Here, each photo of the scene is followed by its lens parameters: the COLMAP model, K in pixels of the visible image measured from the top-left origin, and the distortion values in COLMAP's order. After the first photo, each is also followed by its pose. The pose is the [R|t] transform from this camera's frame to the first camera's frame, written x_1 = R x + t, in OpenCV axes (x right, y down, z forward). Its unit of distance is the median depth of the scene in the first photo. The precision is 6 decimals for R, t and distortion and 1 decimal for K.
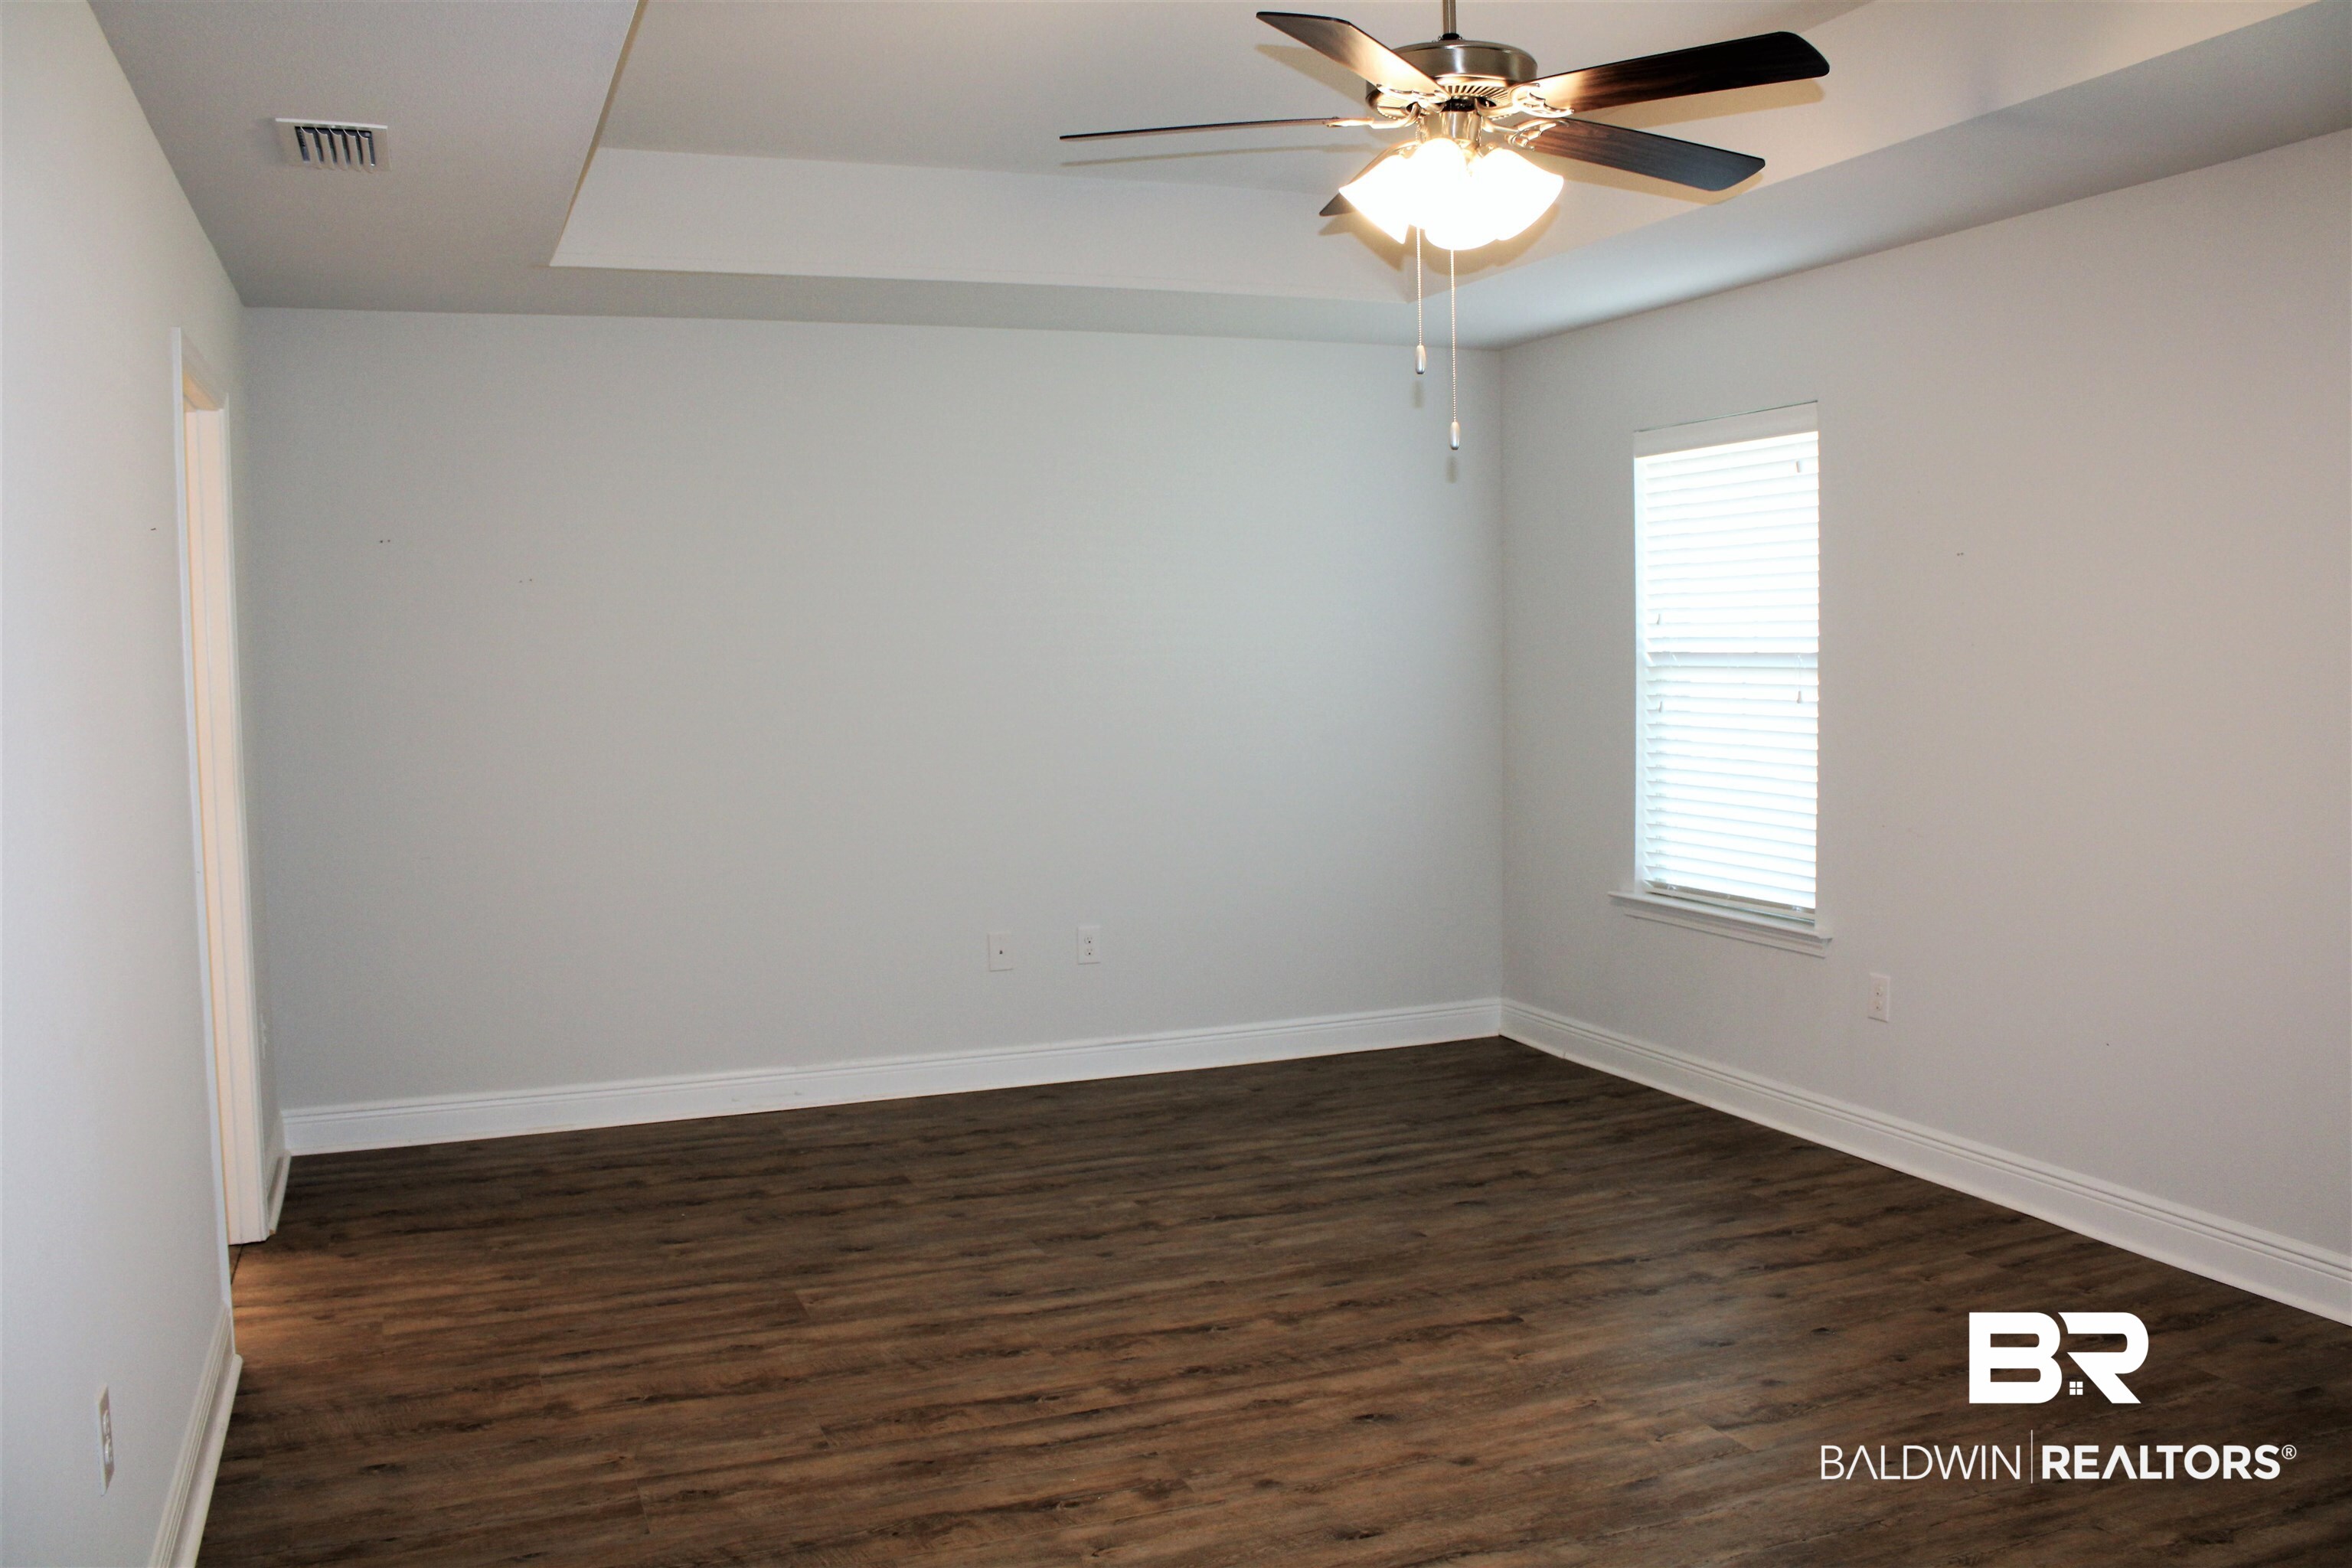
lens RADIAL K [[1962.5, 0, 1176.0], [0, 1962.5, 784.0], [0, 0, 1]] dist [-0.155193, 0.147367]
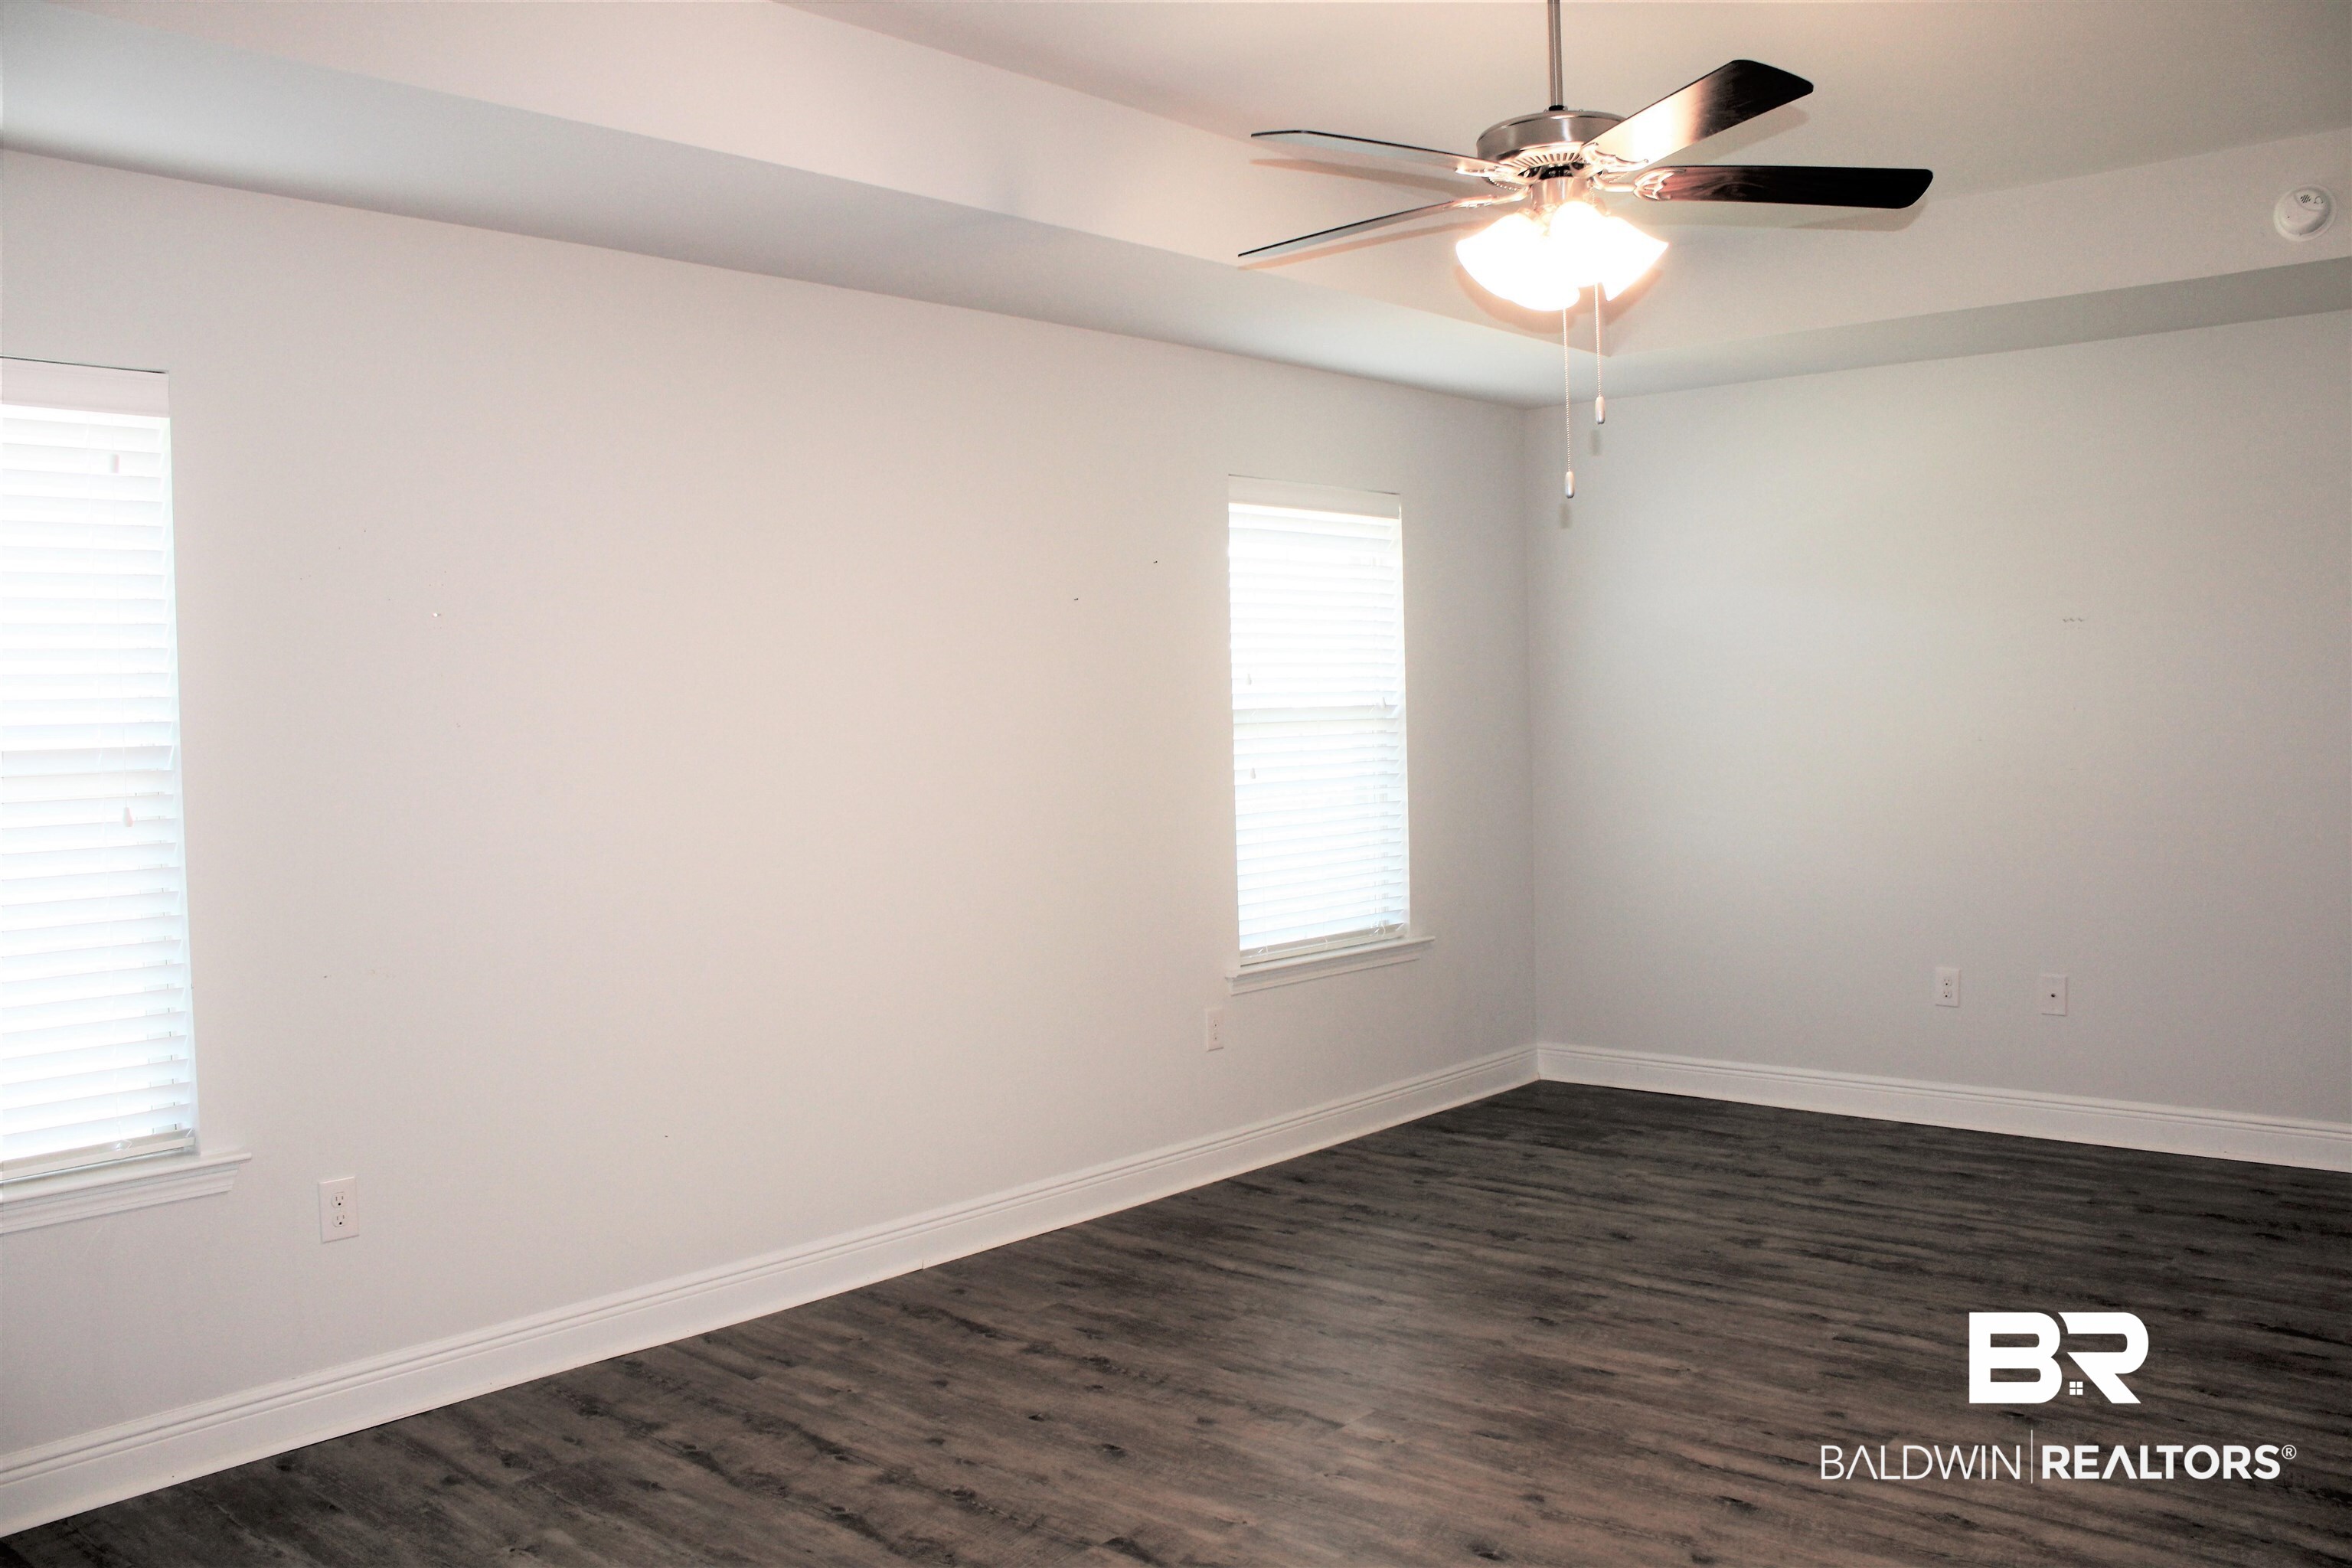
lens RADIAL K [[1962.5, 0, 1176.0], [0, 1962.5, 784.0], [0, 0, 1]] dist [-0.155193, 0.147367]
pose [[-0.446783, -0.007836, 0.894608, -0.548129], [0.099042, 0.993382, 0.058165, -0.078403], [-0.889143, 0.114591, -0.443050, 1.306313]]
